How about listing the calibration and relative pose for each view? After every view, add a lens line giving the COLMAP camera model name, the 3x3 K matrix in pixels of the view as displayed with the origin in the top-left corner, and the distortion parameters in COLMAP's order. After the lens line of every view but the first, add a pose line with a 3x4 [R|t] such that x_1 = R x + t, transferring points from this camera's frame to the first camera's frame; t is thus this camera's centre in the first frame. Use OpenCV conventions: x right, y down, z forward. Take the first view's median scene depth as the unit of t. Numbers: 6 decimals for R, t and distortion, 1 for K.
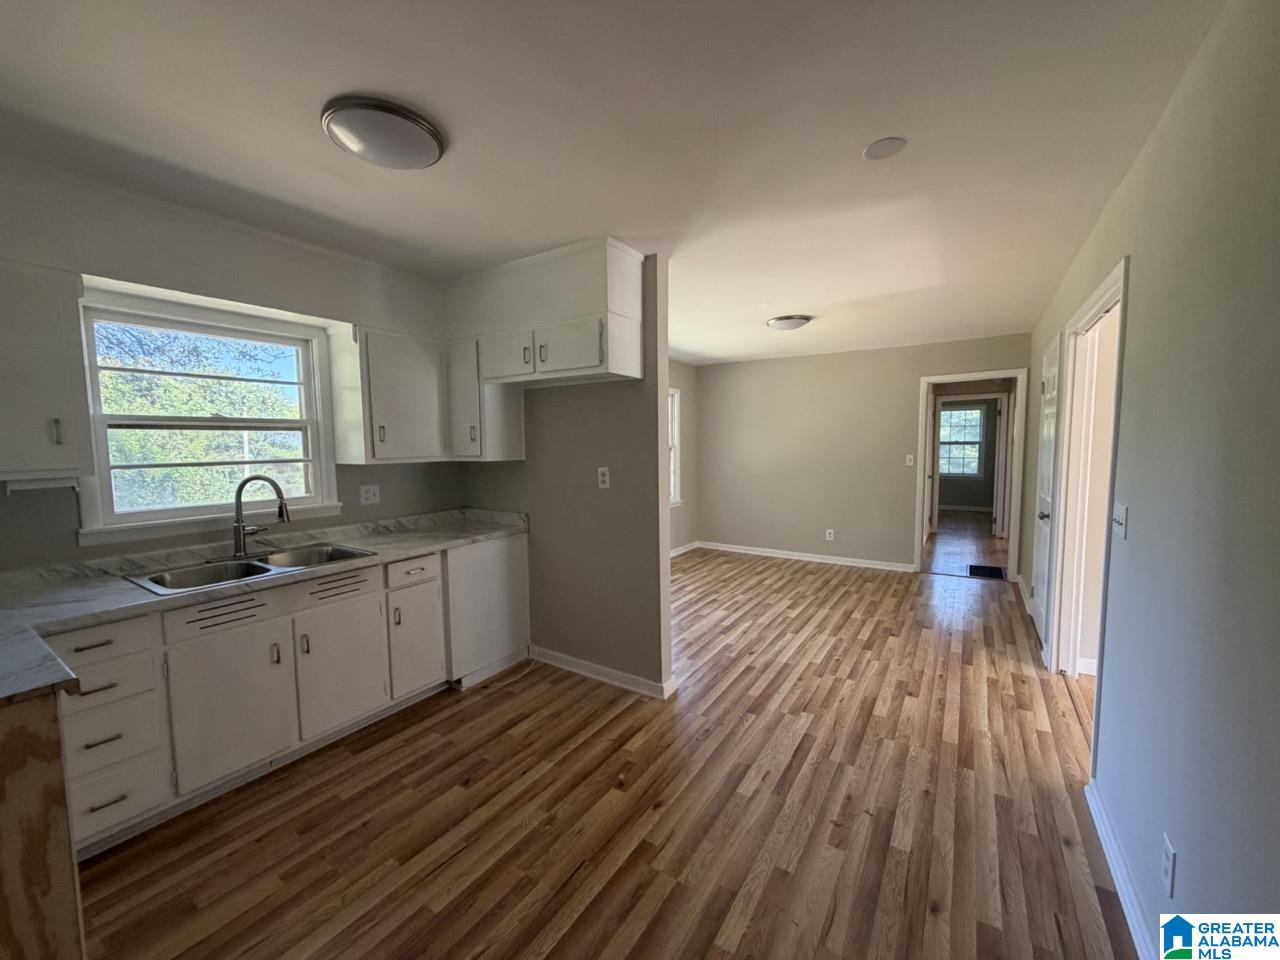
lens RADIAL K [[507.4, 0, 638.0], [0, 507.4, 480.8], [0, 0, 1]] dist [-0.002499, 0.000228]
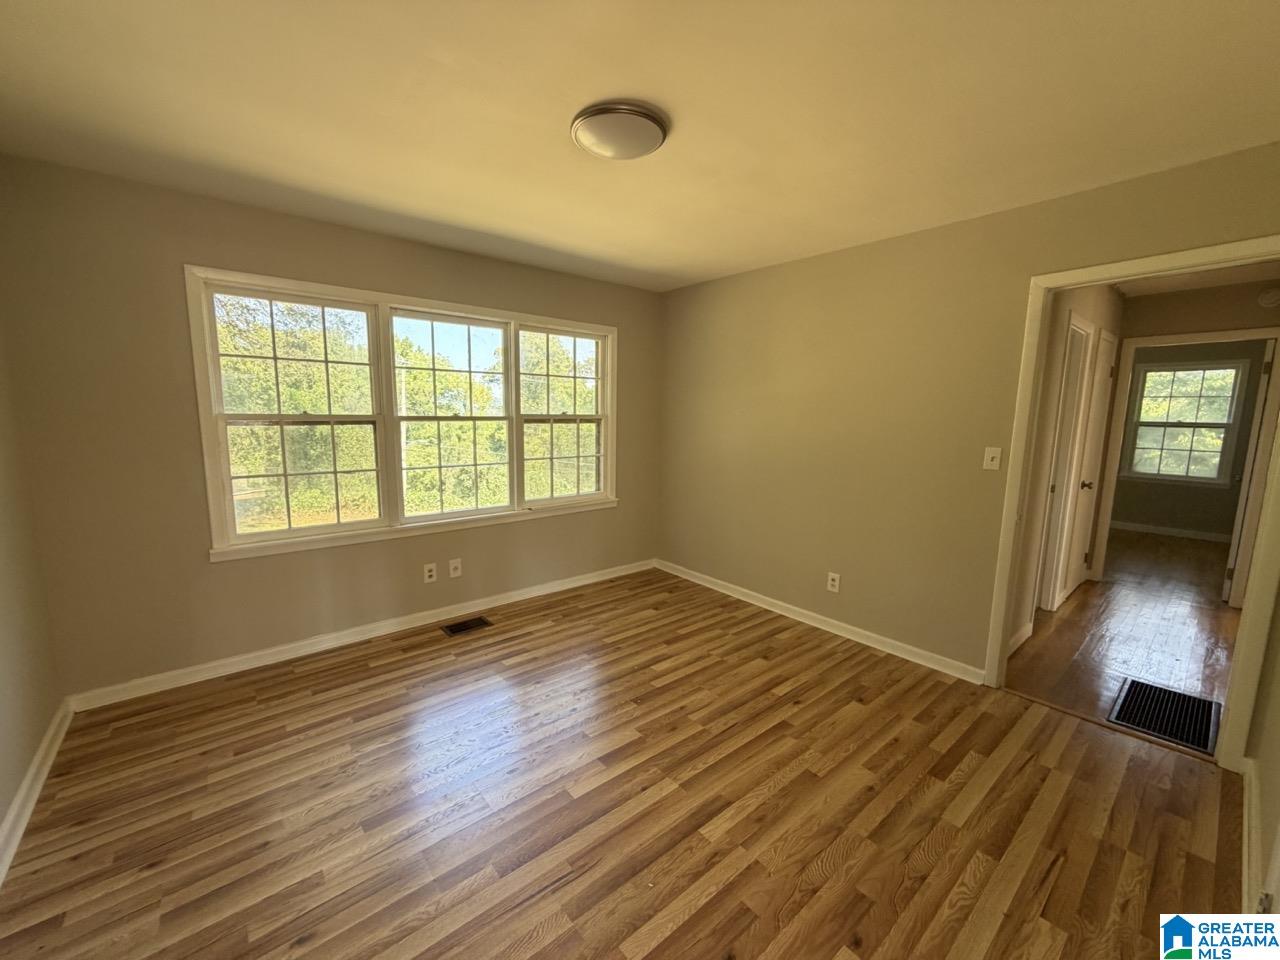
lens RADIAL K [[507.4, 0, 633.4], [0, 507.4, 482.9], [0, 0, 1]] dist [-0.002499, 0.000228]
pose [[0.956501, 0.063421, -0.284752, 0.328737], [-0.044907, 0.996458, 0.071090, -0.034597], [0.288252, -0.055211, 0.955961, 0.416052]]
